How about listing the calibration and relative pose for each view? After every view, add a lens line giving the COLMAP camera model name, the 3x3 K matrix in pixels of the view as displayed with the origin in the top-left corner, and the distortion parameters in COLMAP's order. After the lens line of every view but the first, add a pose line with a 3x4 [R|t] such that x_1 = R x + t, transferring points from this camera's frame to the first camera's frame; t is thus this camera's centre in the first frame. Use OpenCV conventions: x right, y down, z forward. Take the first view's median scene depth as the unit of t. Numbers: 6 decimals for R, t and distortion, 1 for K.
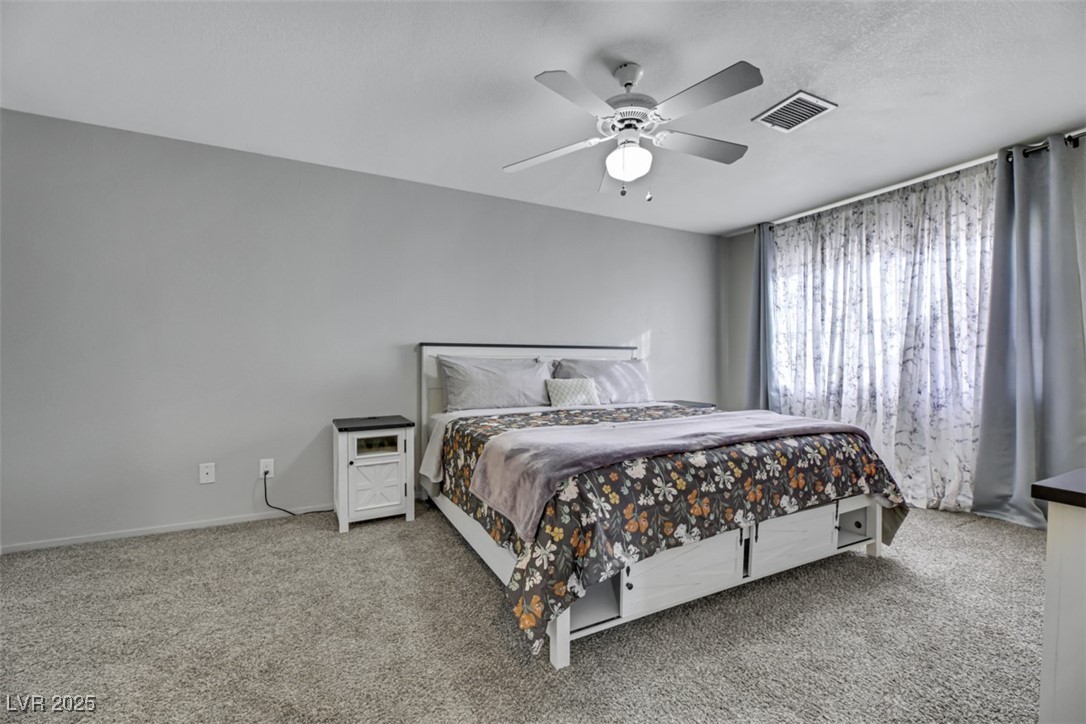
lens RADIAL K [[456.2, 0, 540.3], [0, 456.2, 354.4], [0, 0, 1]] dist [-0.000542, -0.000084]
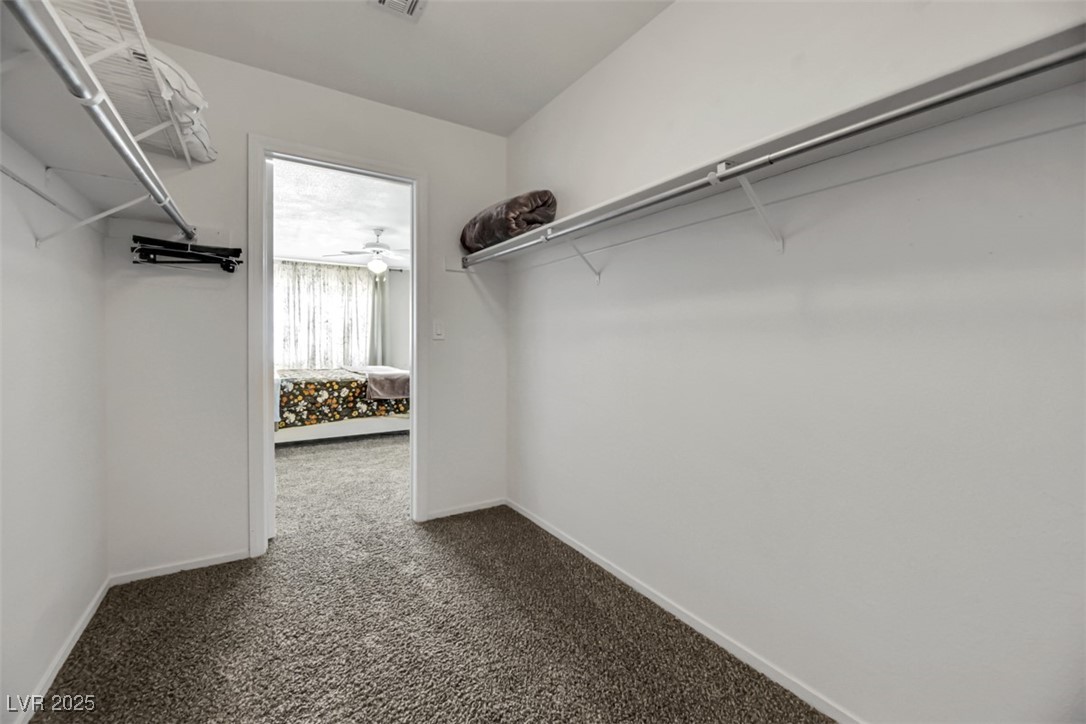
lens RADIAL K [[456.2, 0, 540.3], [0, 456.2, 354.4], [0, 0, 1]] dist [-0.000542, -0.000084]
pose [[-0.105767, -0.021754, 0.994153, -1.400716], [-0.013508, 0.999700, 0.020439, 0.011432], [-0.994299, -0.011267, -0.106030, 0.226507]]
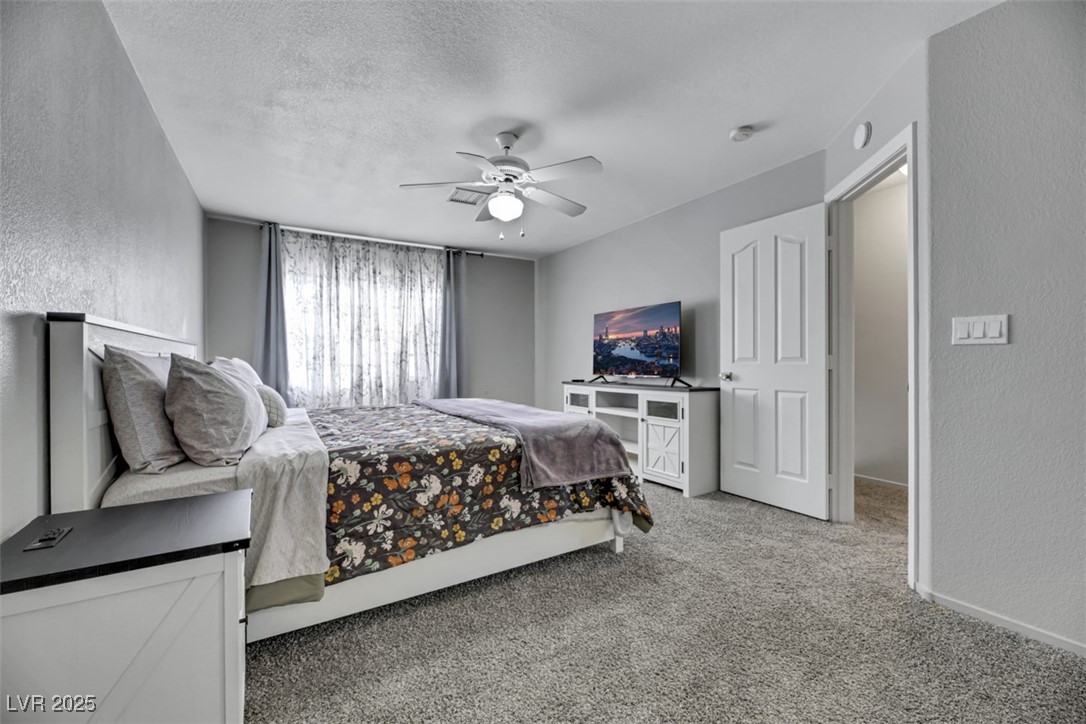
lens RADIAL K [[437.0, 0, 542.5], [0, 437.0, 364.8], [0, 0, 1]] dist [-0.002479, -0.000391]
pose [[-0.098328, -0.003616, 0.995147, -0.606868], [-0.003066, 0.999990, 0.003330, 0.019035], [-0.995149, -0.002723, -0.098338, 0.601175]]
